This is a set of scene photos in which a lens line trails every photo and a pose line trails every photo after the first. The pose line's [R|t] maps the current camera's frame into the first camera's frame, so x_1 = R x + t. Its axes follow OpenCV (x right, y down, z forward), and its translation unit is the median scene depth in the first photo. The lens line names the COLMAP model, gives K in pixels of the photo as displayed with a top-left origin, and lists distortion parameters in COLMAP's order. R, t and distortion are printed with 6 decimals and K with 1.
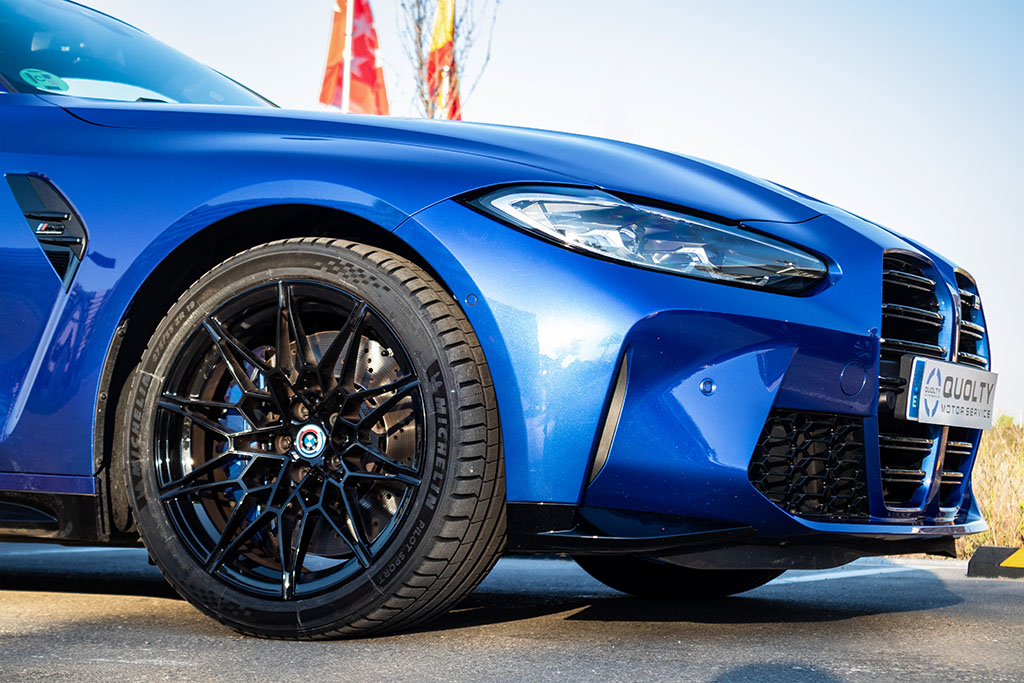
lens RADIAL K [[2341.5, 0, 512.0], [0, 2341.5, 341.5], [0, 0, 1]] dist [0.020013, -0.122606]
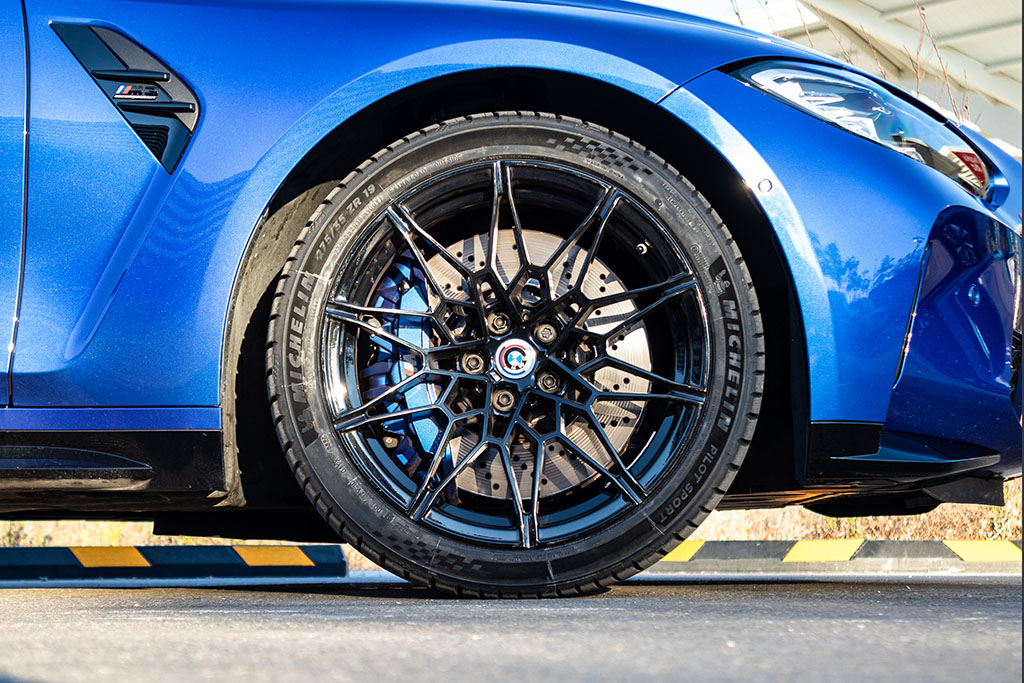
lens RADIAL K [[2341.5, 0, 512.0], [0, 2341.5, 341.5], [0, 0, 1]] dist [0.020013, -0.122606]
pose [[0.901001, 0.013180, 0.433616, -0.449422], [-0.000495, 0.999569, -0.029354, 0.061359], [-0.433816, 0.026234, 0.900620, 0.262231]]
